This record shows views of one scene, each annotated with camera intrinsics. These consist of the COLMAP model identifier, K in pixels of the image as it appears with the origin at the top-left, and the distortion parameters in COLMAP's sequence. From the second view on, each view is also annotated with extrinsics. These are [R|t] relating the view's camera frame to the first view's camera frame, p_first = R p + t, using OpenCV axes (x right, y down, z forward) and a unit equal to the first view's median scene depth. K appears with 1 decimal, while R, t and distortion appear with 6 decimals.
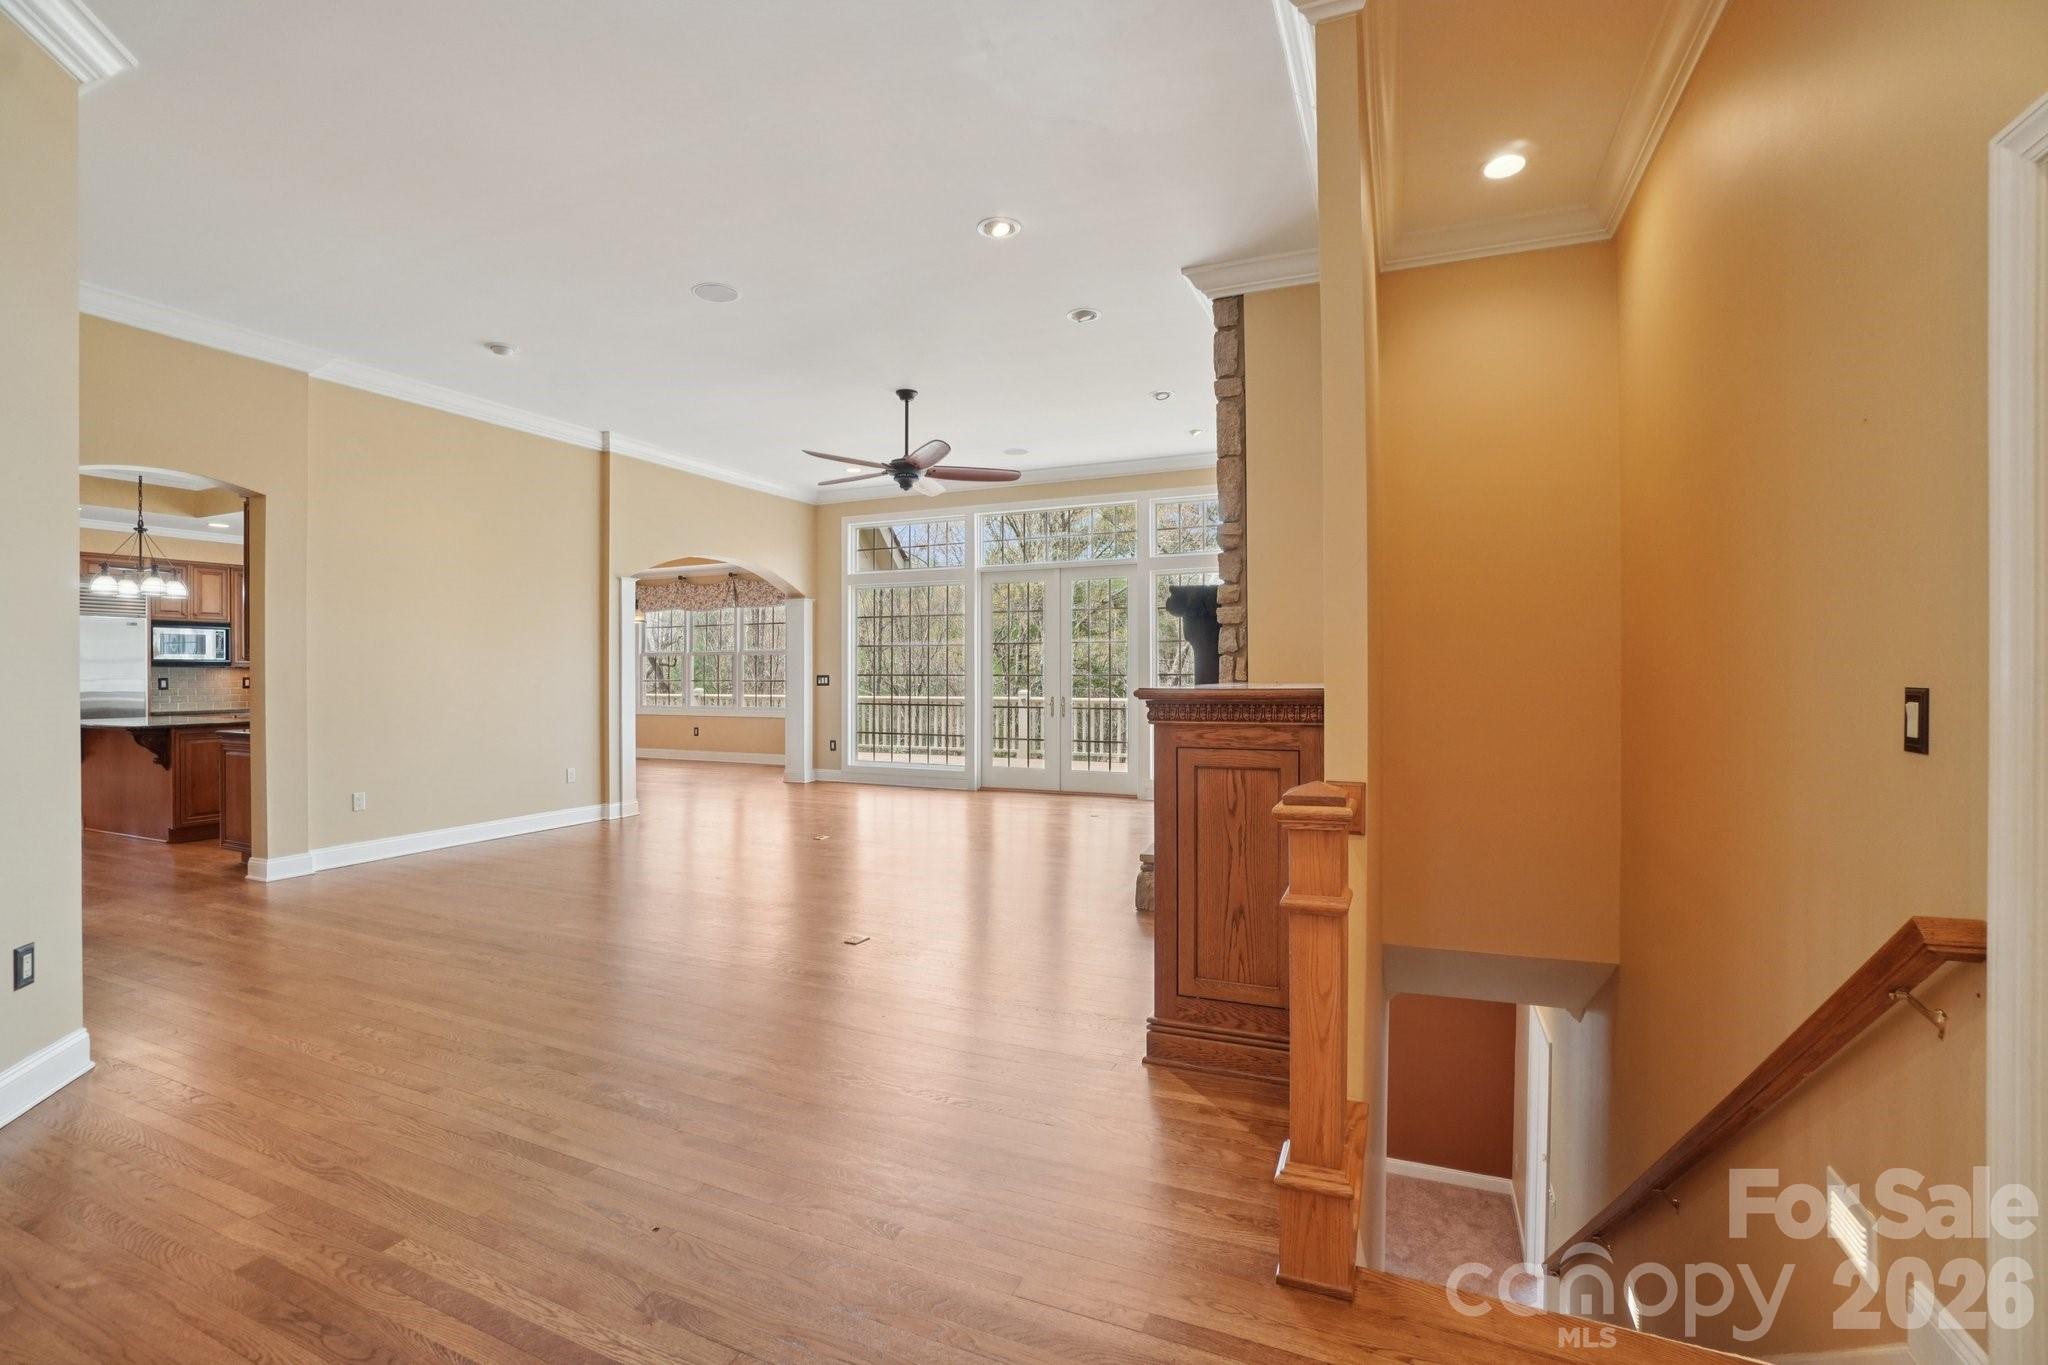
lens RADIAL K [[902.9, 0, 1010.1], [0, 902.9, 674.4], [0, 0, 1]] dist [-0.042565, 0.011000]
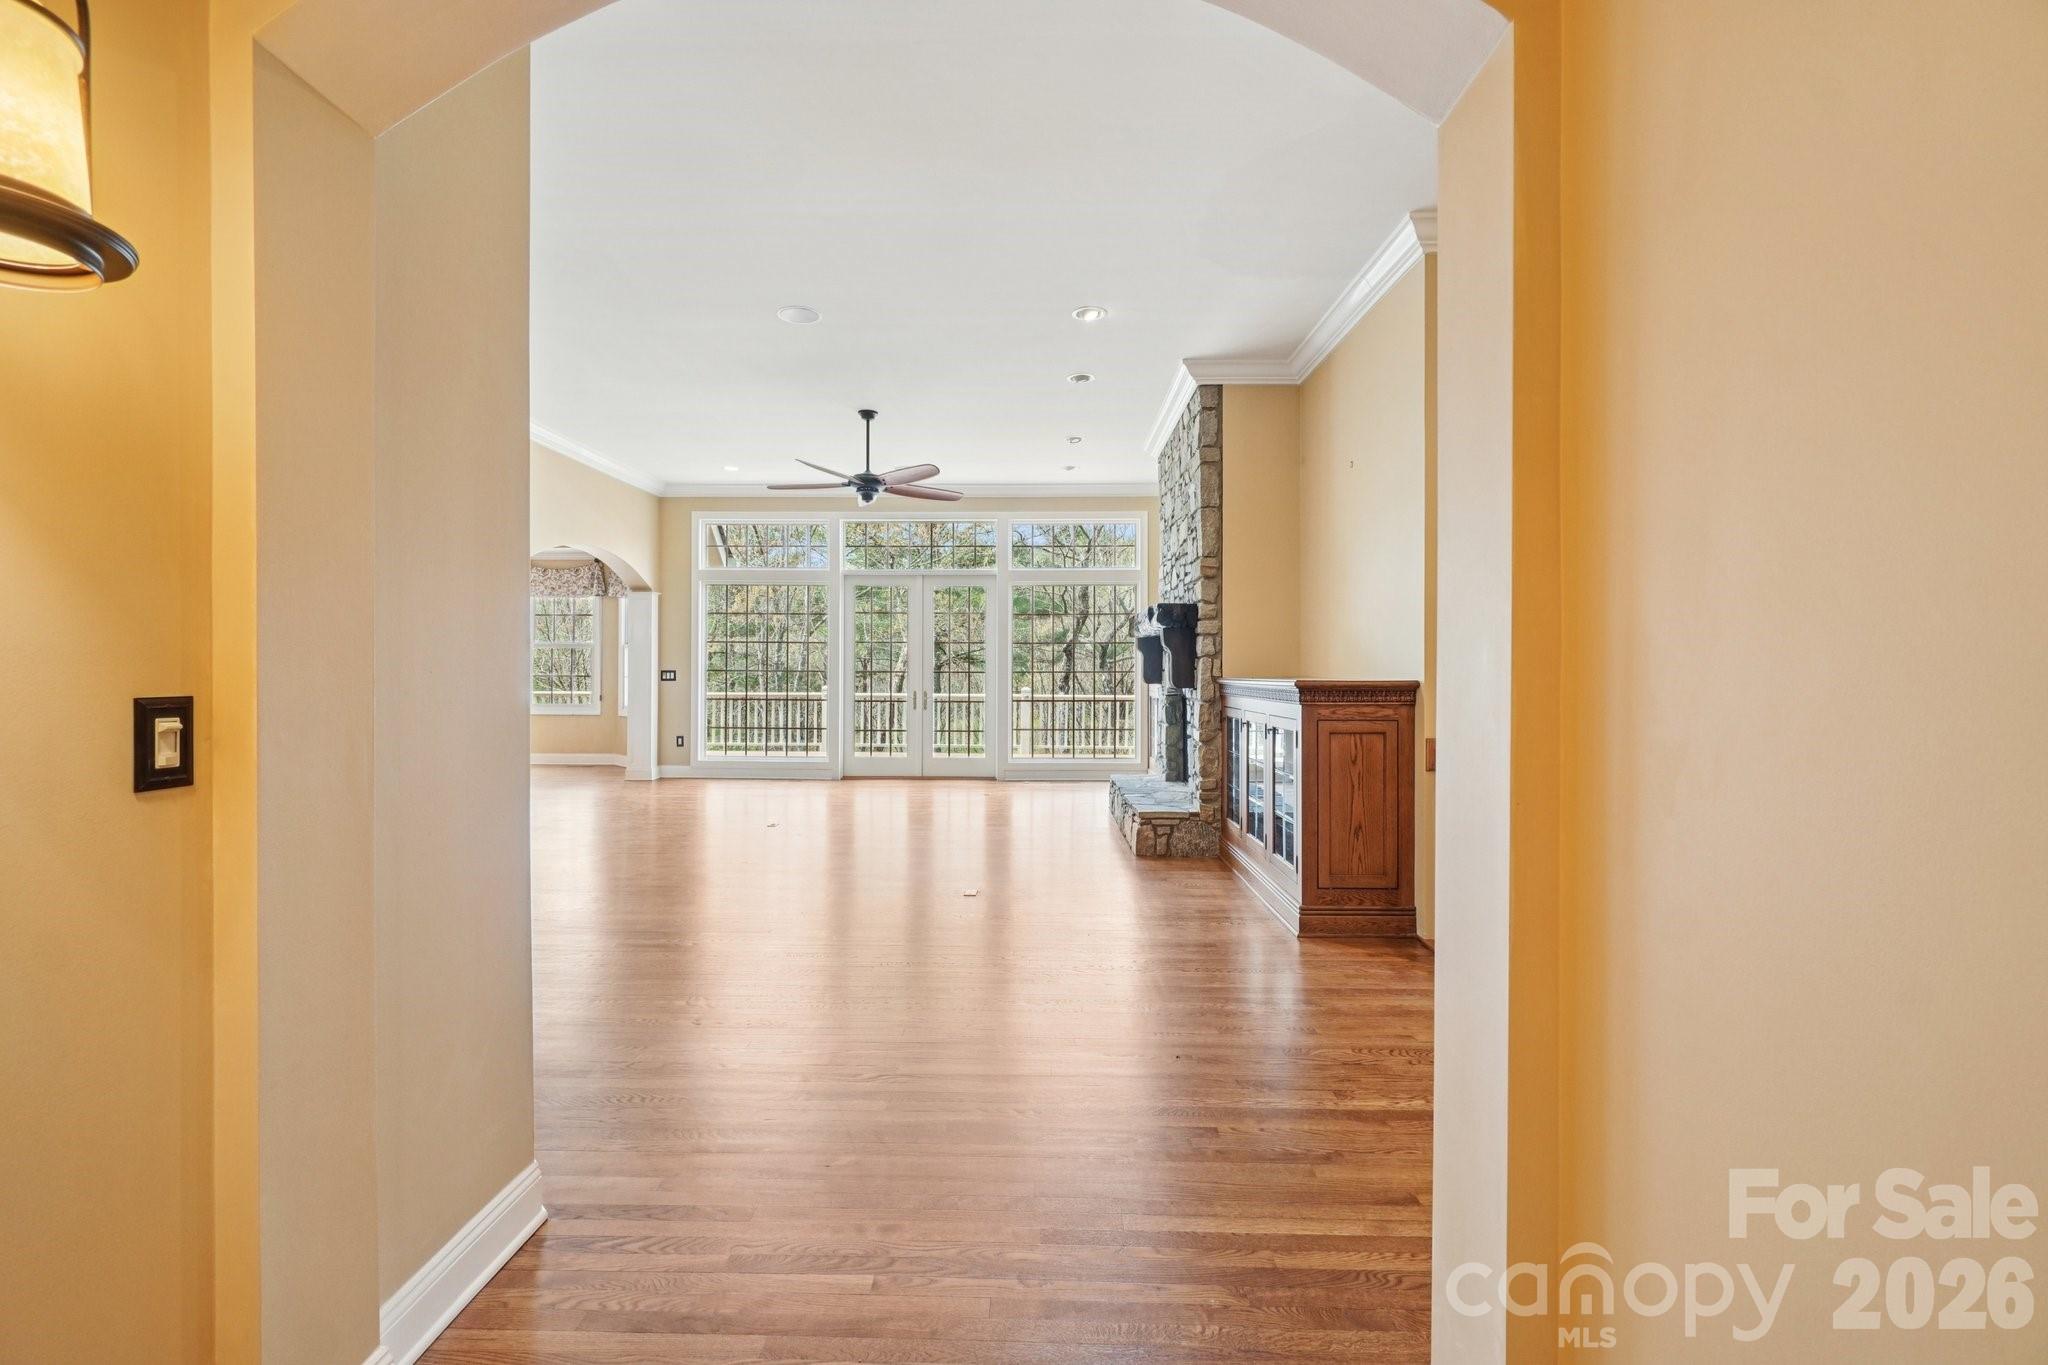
lens RADIAL K [[902.9, 0, 1010.8], [0, 902.9, 670.2], [0, 0, 1]] dist [-0.042565, 0.011000]
pose [[0.921121, 0.006097, 0.389230, -0.378310], [-0.005215, 0.999981, -0.003322, 0.002577], [-0.389242, 0.001030, 0.921135, -0.072160]]
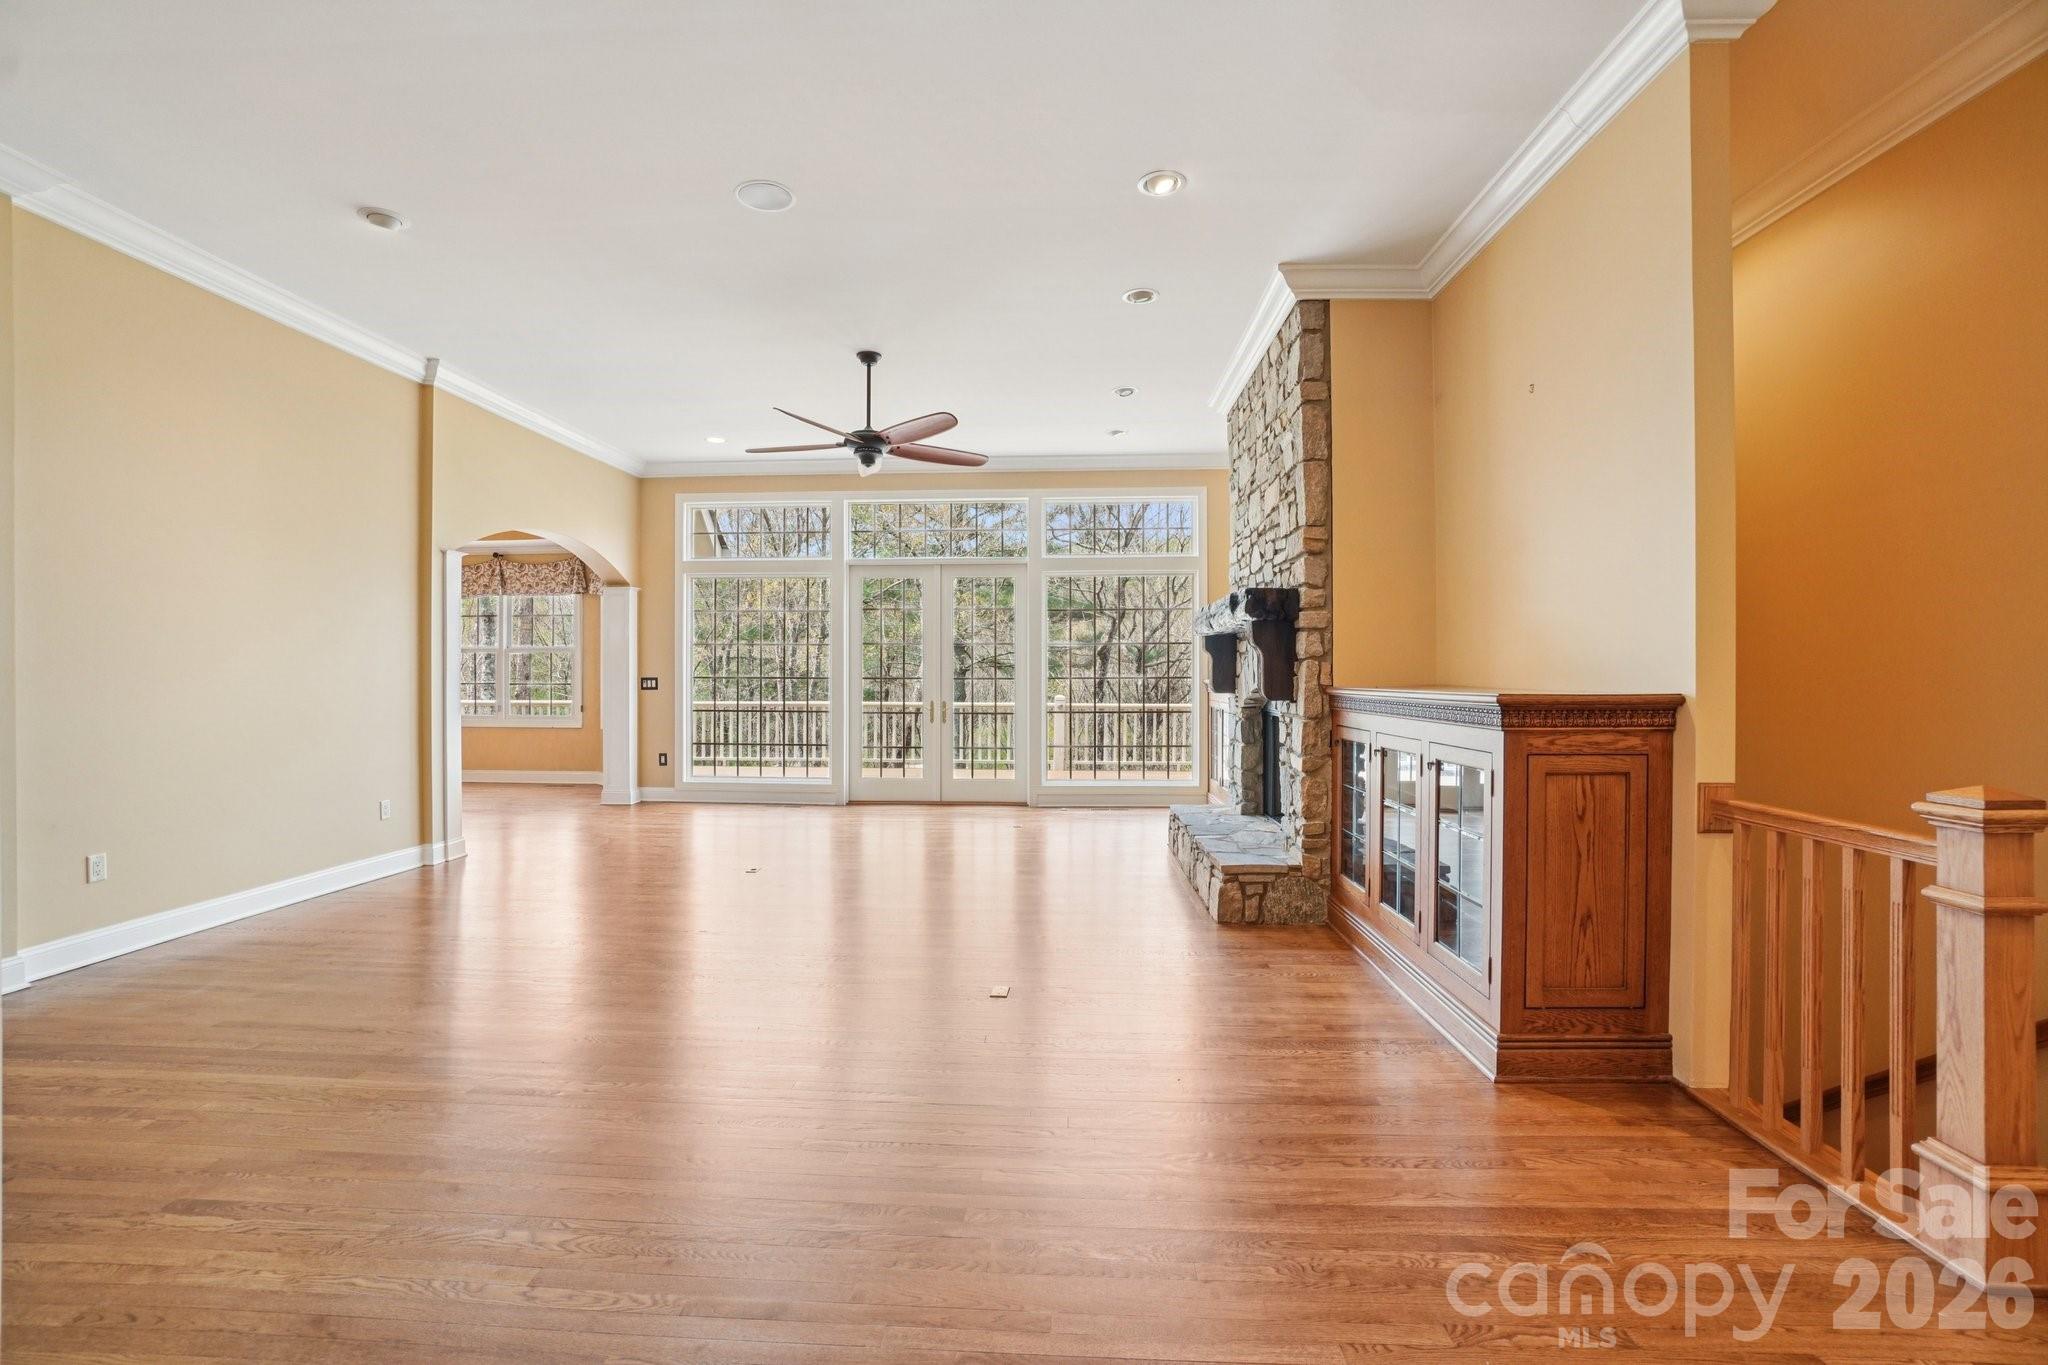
lens RADIAL K [[902.9, 0, 1002.9], [0, 902.9, 685.2], [0, 0, 1]] dist [-0.042565, 0.011000]
pose [[0.935380, -0.000205, 0.353645, -0.302950], [-0.002943, 0.999961, 0.008364, -0.000227], [-0.353632, -0.008864, 0.935342, 0.133260]]
